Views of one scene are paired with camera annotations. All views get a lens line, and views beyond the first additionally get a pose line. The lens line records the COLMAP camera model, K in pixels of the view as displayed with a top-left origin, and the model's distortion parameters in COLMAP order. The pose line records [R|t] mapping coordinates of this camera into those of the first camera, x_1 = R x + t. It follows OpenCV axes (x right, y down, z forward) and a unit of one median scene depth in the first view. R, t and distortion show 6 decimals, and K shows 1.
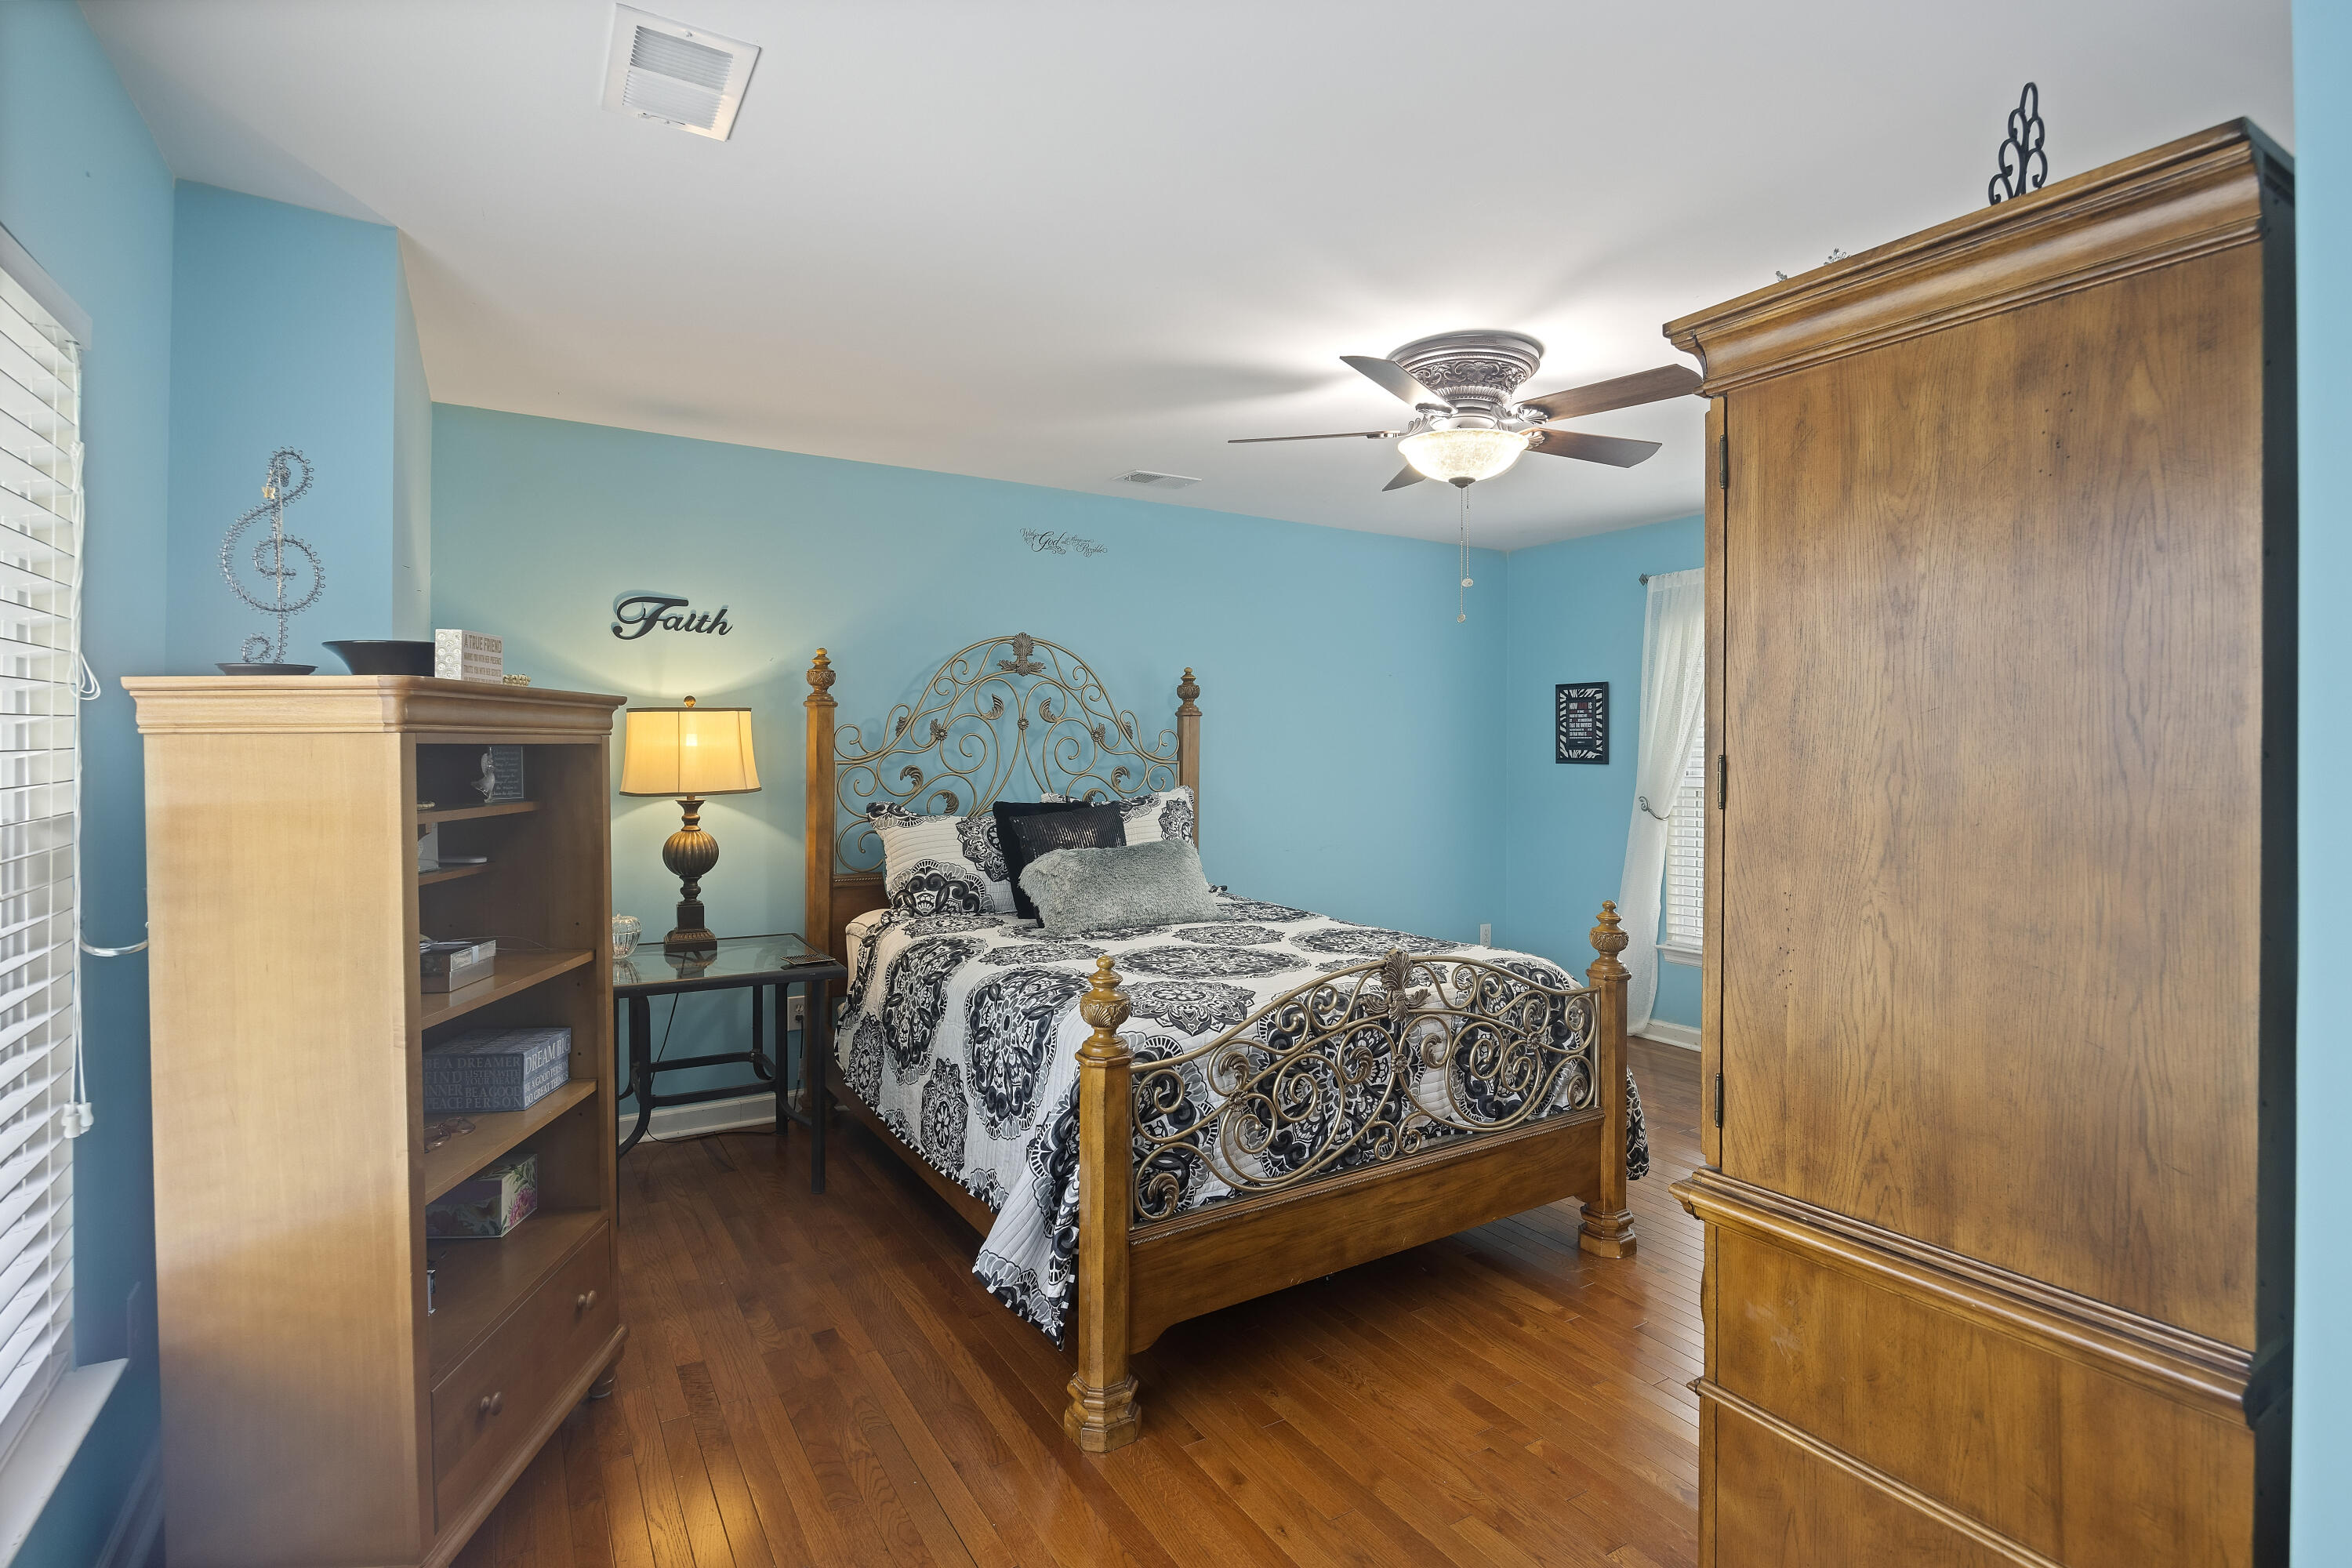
lens RADIAL K [[1129.4, 0, 1176.0], [0, 1129.4, 784.0], [0, 0, 1]] dist [-0.000939, -0.000108]
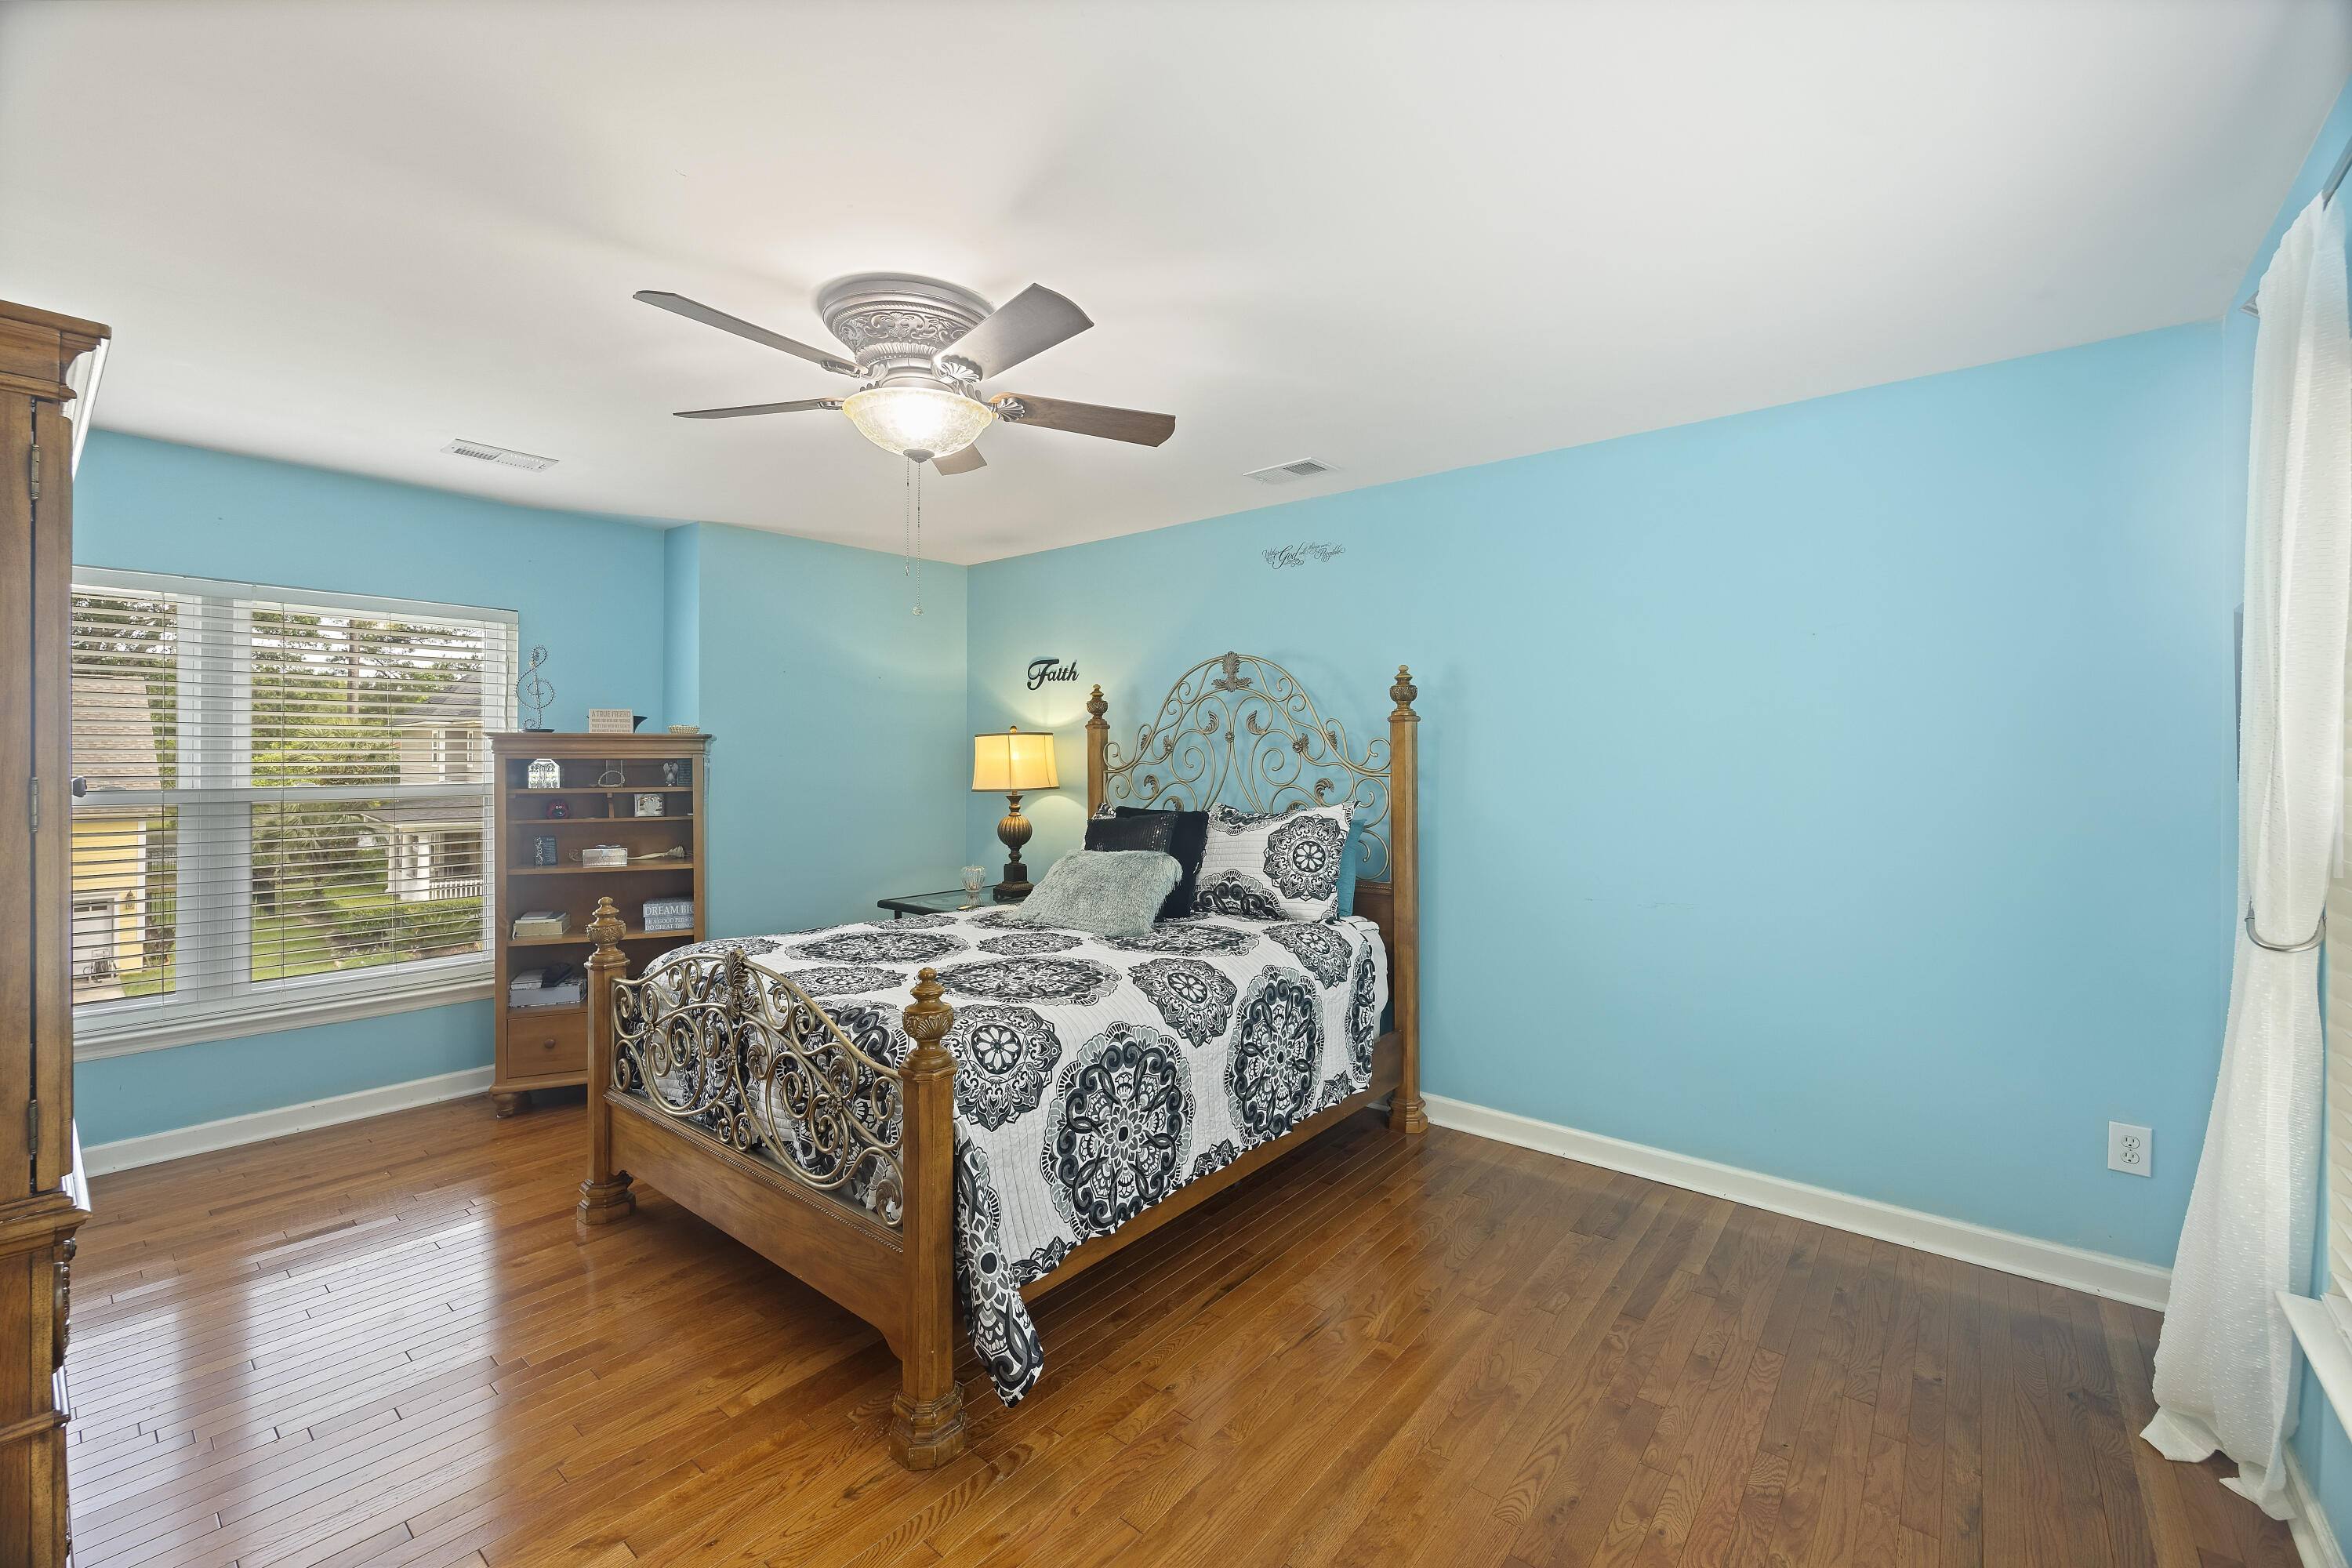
lens RADIAL K [[970.8, 0, 1176.7], [0, 970.8, 766.2], [0, 0, 1]] dist [0.001521, 0.000295]
pose [[0.310096, 0.009427, -0.950659, 0.774088], [-0.021513, 0.999764, 0.002897, -0.028883], [0.950462, 0.019553, 0.310225, 0.713874]]
